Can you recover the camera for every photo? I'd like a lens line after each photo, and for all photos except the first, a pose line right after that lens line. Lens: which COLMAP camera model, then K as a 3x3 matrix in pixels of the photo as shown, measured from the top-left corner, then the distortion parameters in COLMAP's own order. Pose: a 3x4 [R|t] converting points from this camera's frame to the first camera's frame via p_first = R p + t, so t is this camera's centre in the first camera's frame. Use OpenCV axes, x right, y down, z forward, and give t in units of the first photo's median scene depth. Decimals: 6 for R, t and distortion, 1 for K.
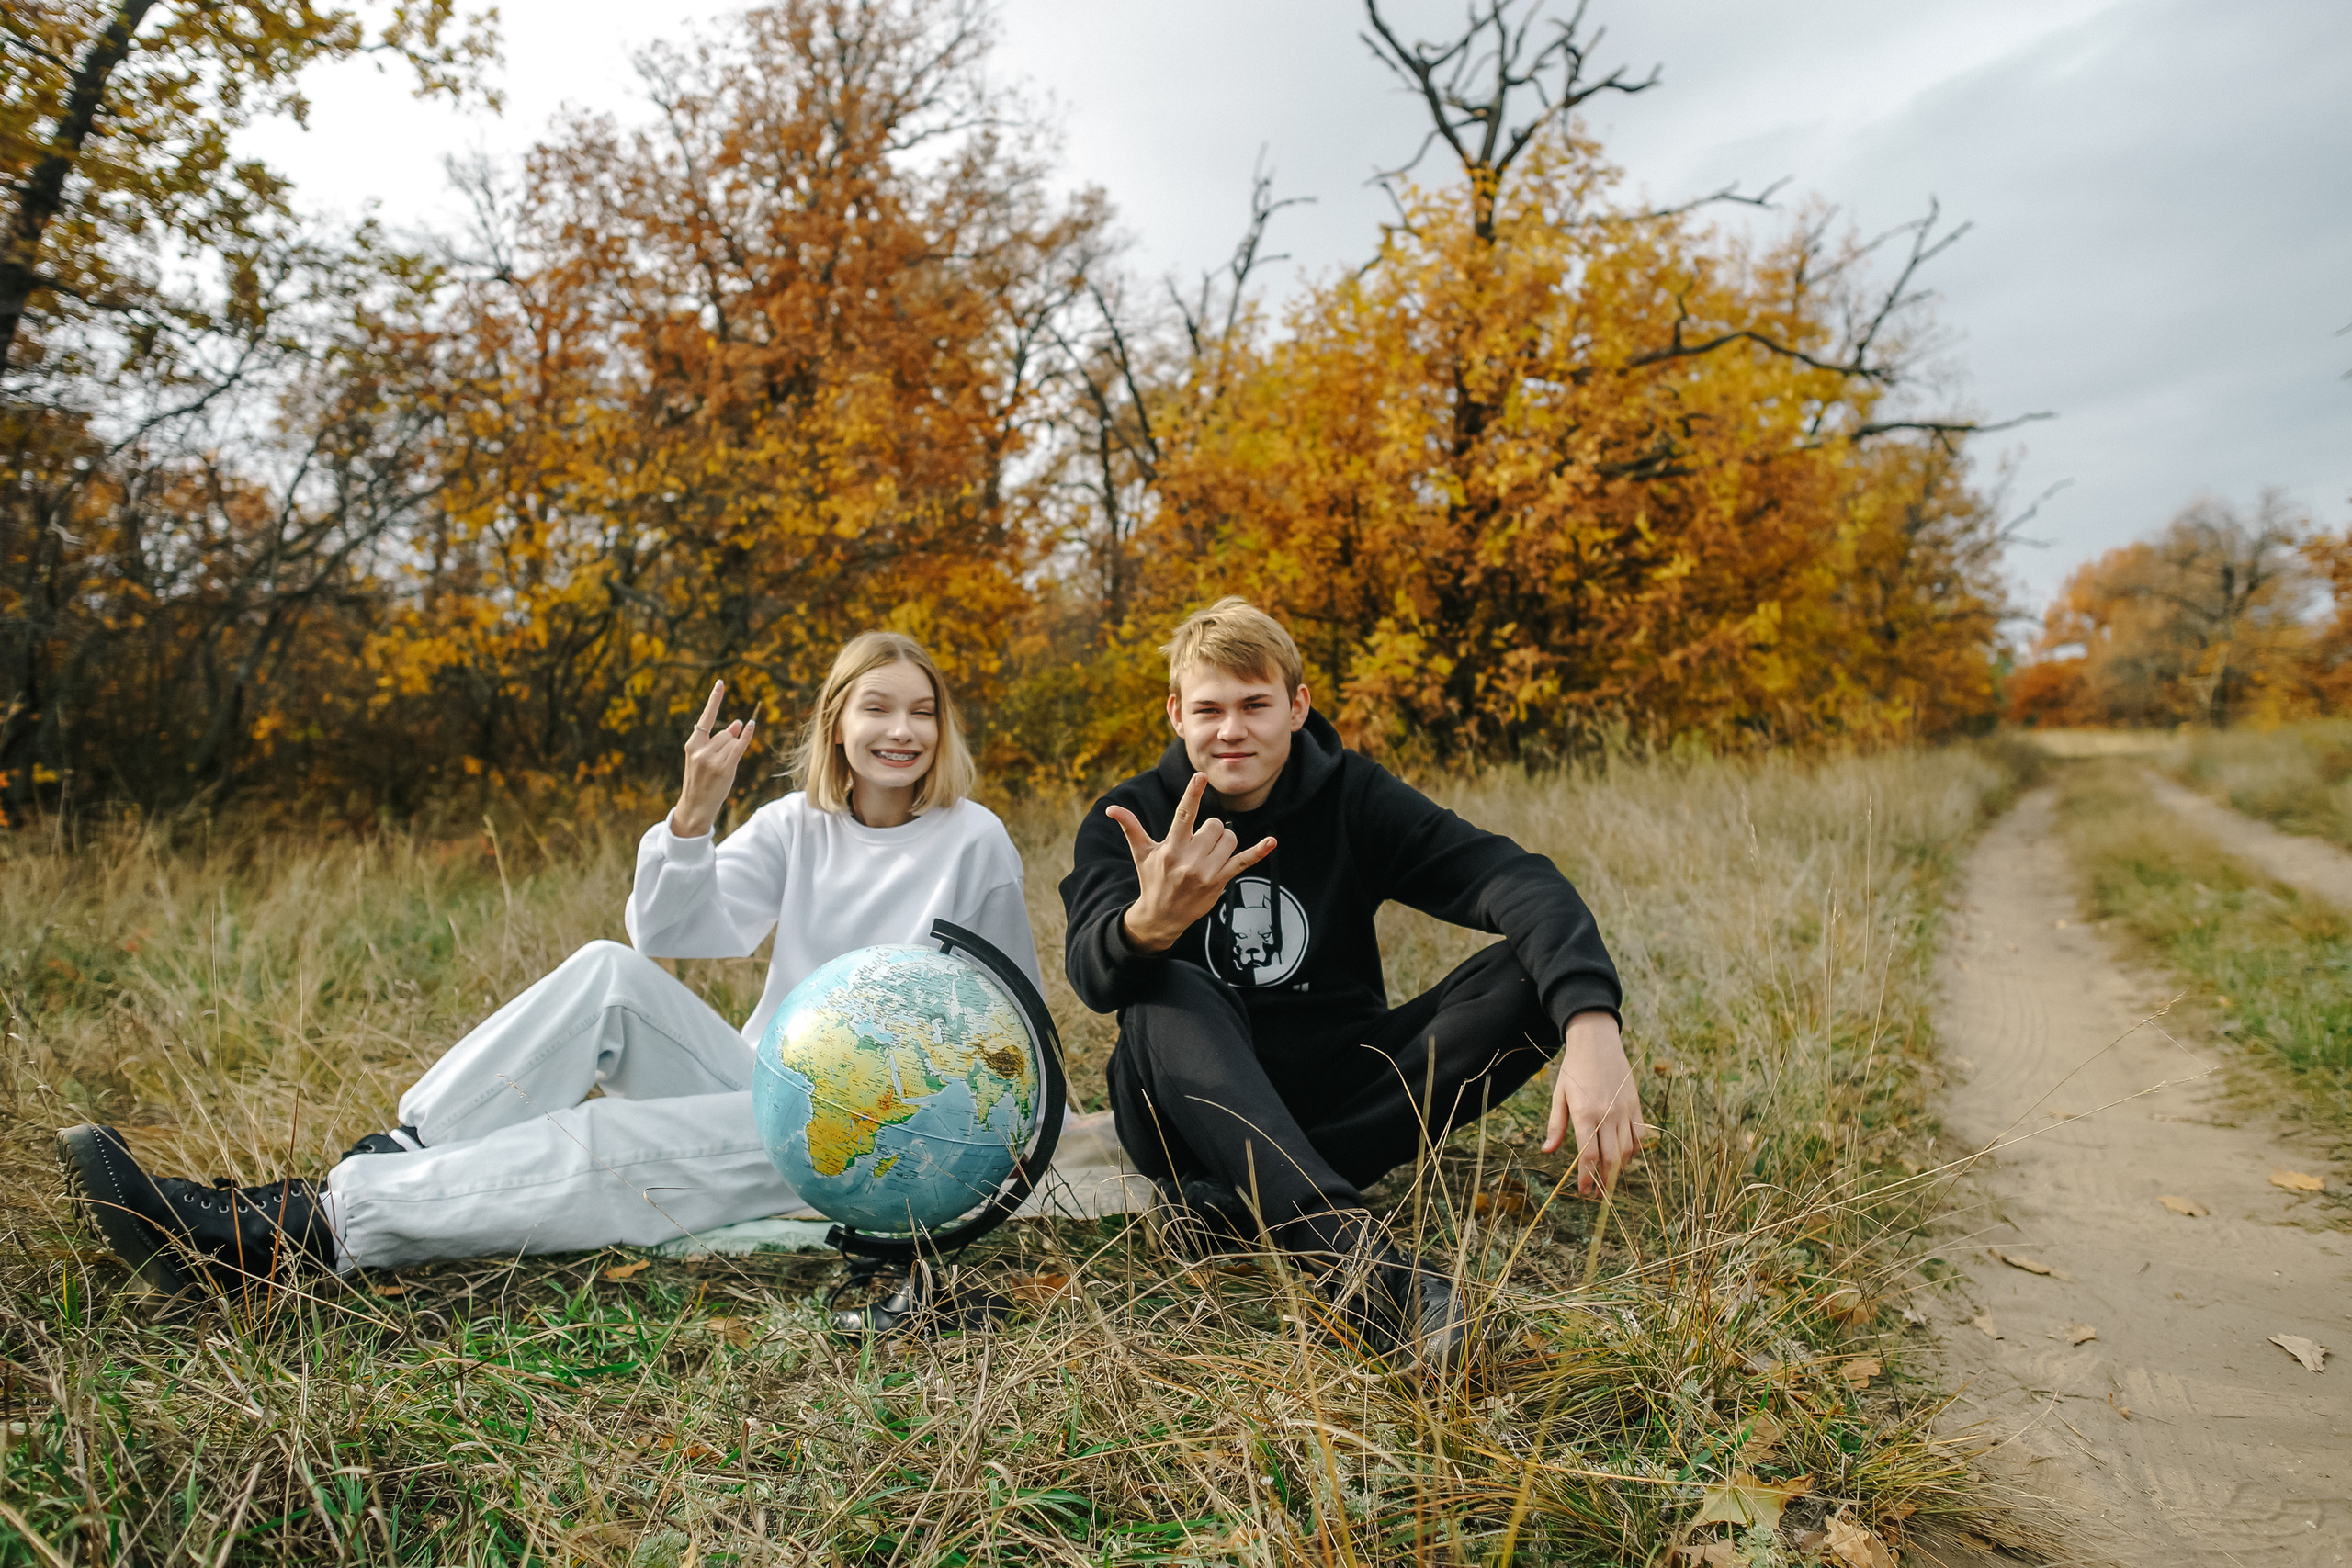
lens RADIAL K [[1673.8, 0, 1155.9], [0, 1673.8, 738.4], [0, 0, 1]] dist [-0.092333, 0.099474]
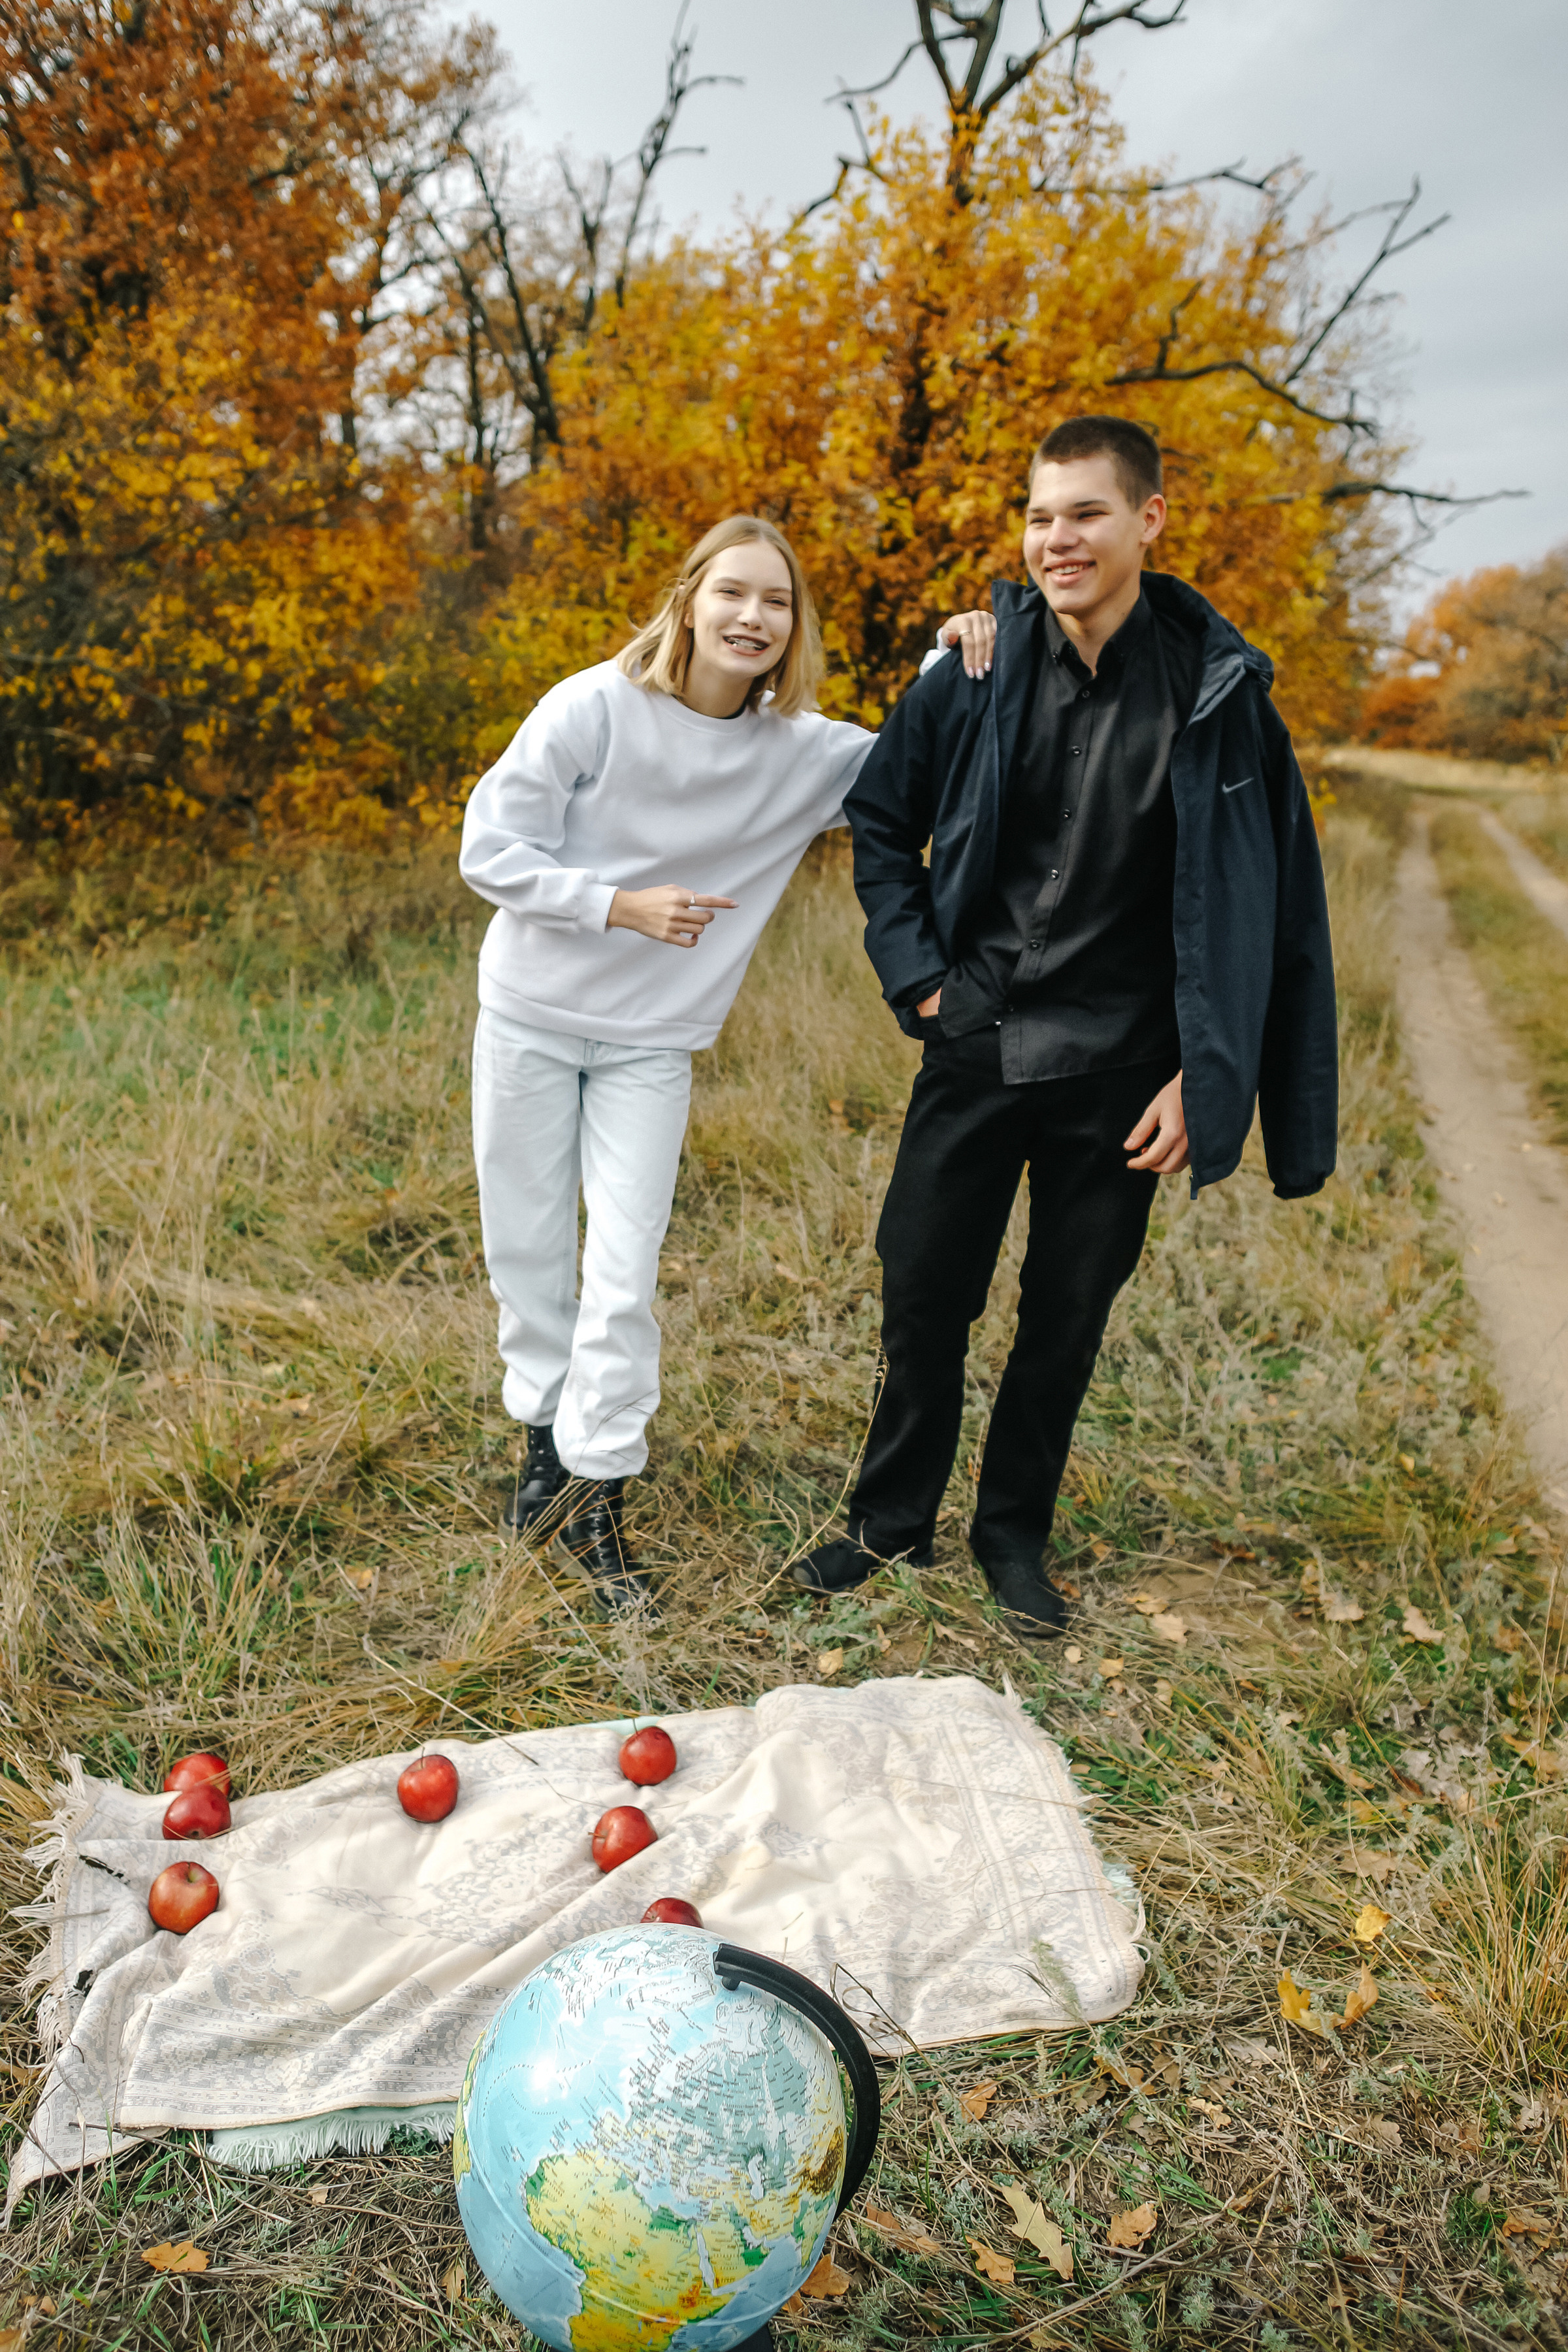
lens RADIAL K [[1673.9, 0, 769.0], [0, 1673.9, 1183.7], [0, 0, 1]] dist [-0.092333, 0.099474]
pose [[0.984685, 0.035787, 0.170629, -0.030013], [-0.084386, 0.954253, 0.286844, -0.049466], [-0.152558, -0.296850, 0.942659, 0.054031]]
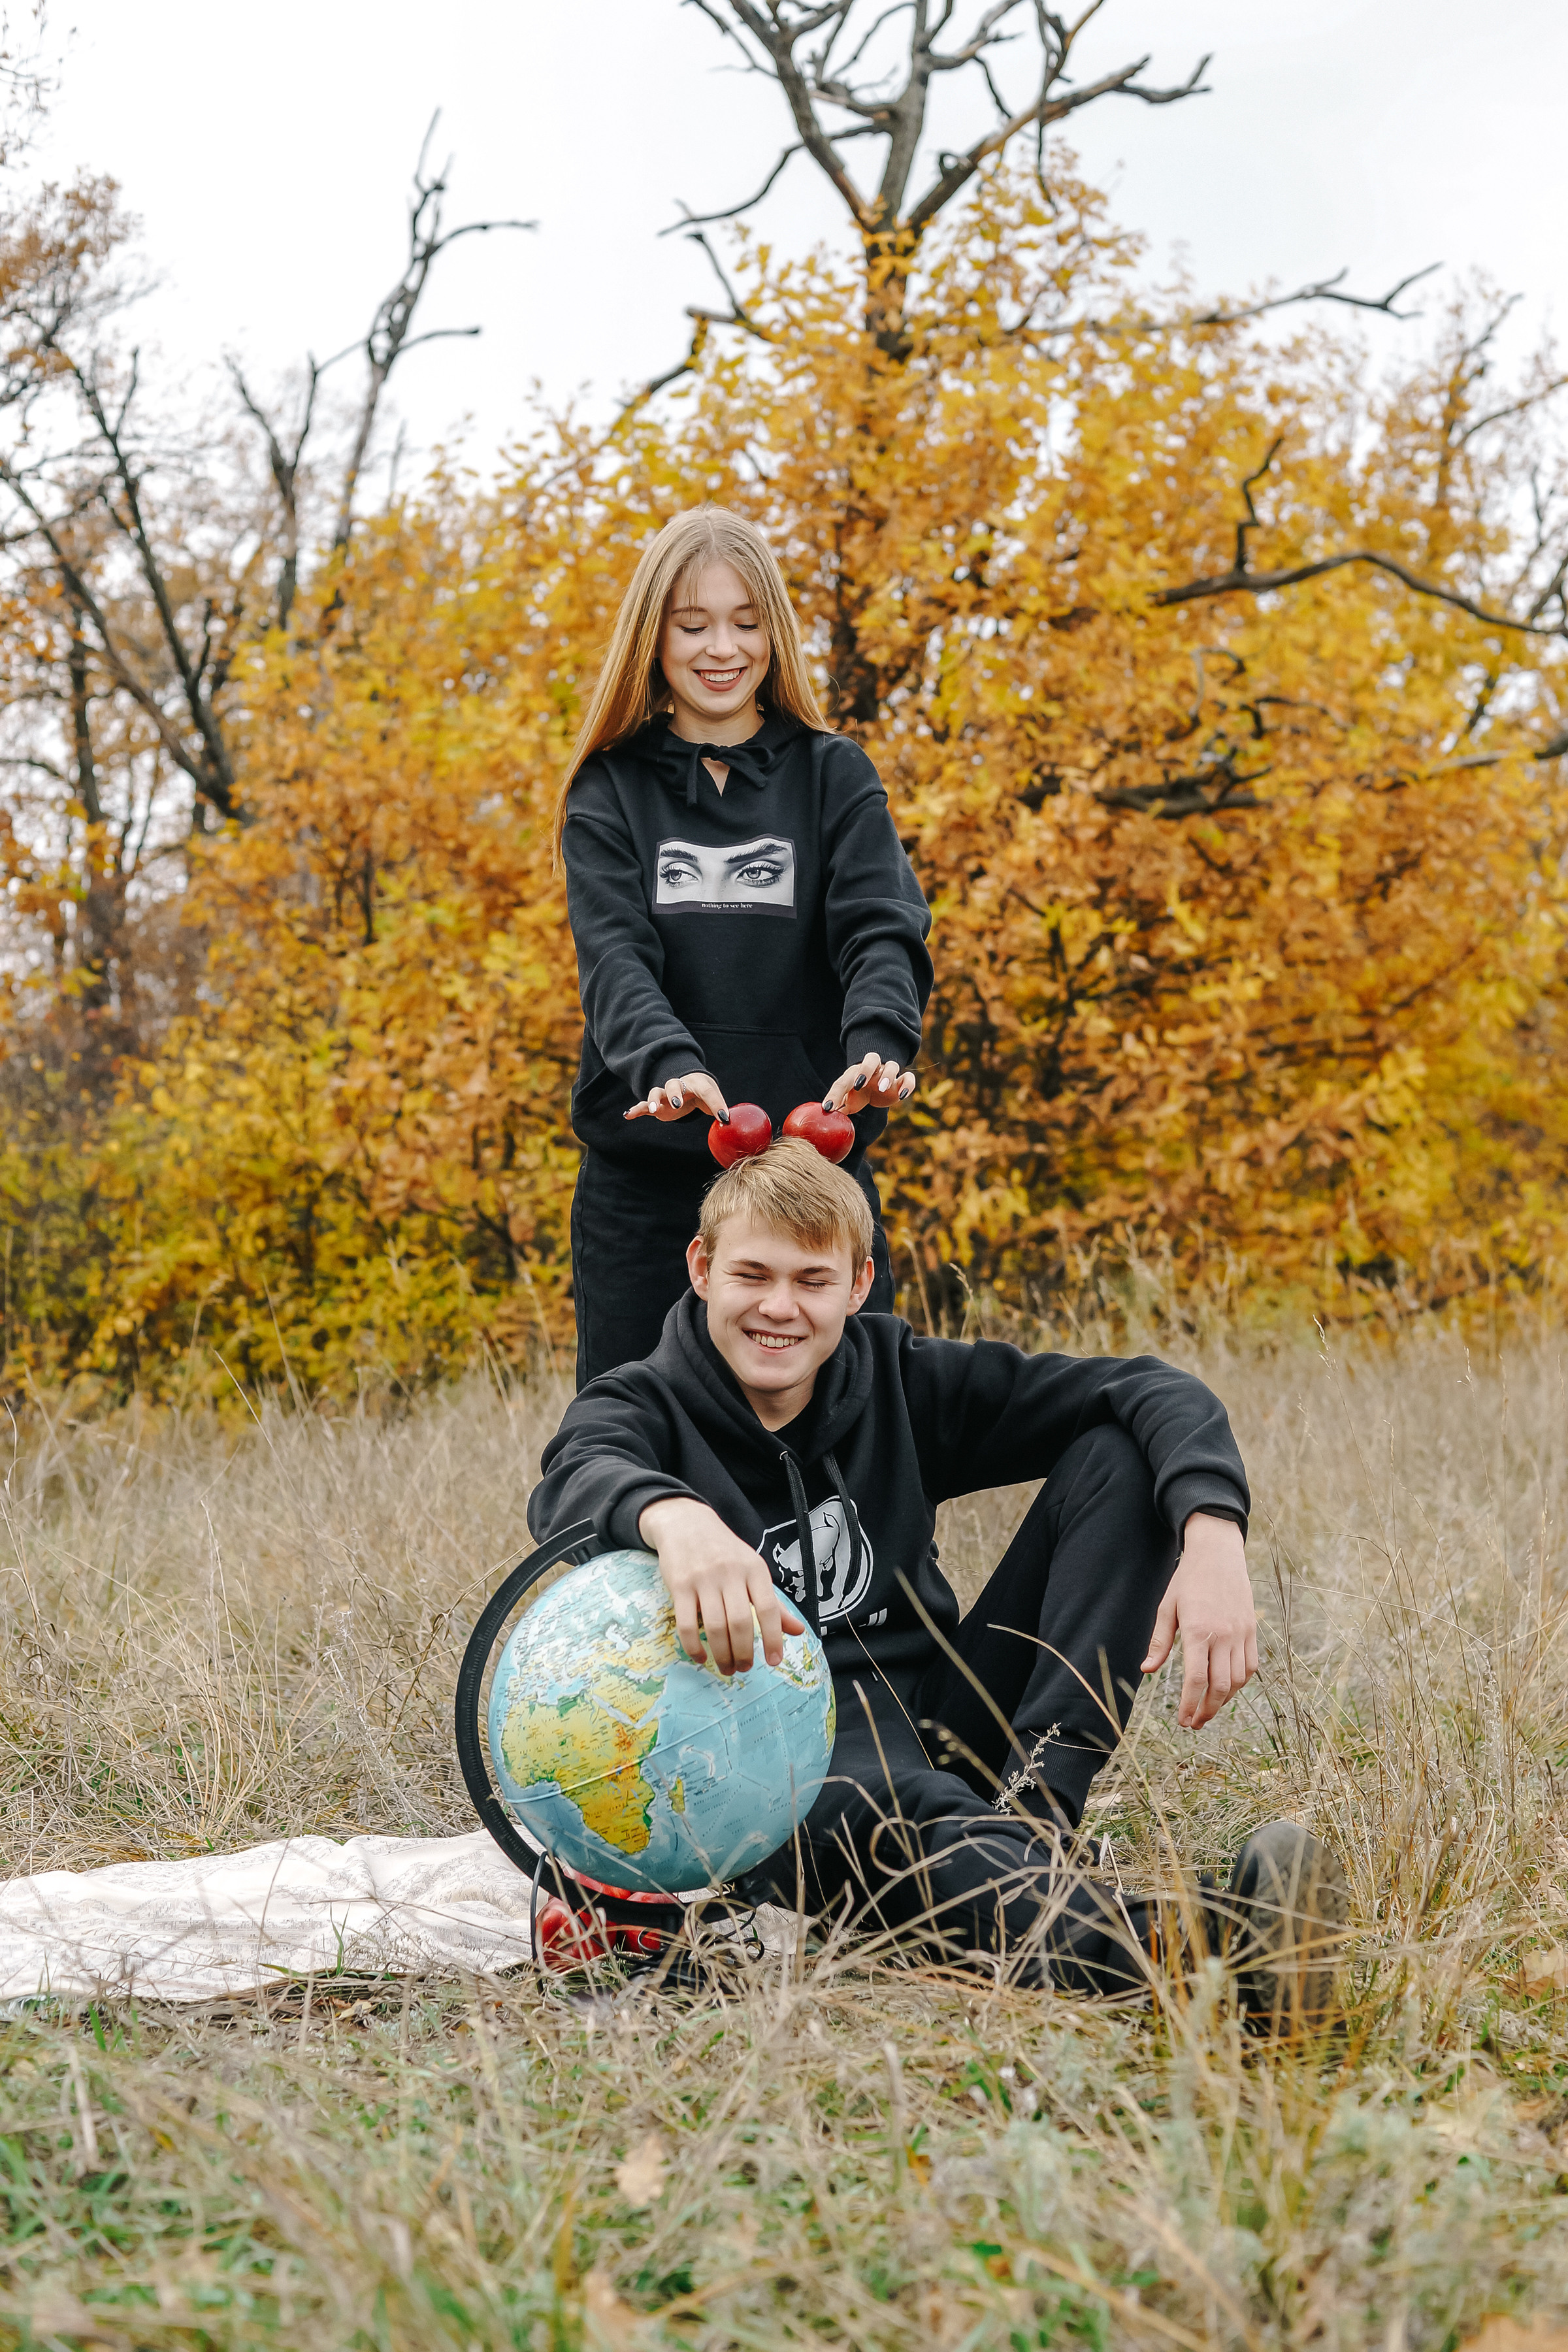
lens RADIAL K [[3469.4, 0, 793.5], [0, 3469.4, 1128.4], [0, 0, 1]] dist [-0.138640, 0.179107]
pose [[0.982495, 0.015573, 0.185636, -0.035133], [-0.007100, 0.998906, -0.046223, -0.001698], [-0.186153, 0.044096, 0.981531, -0.073337]]
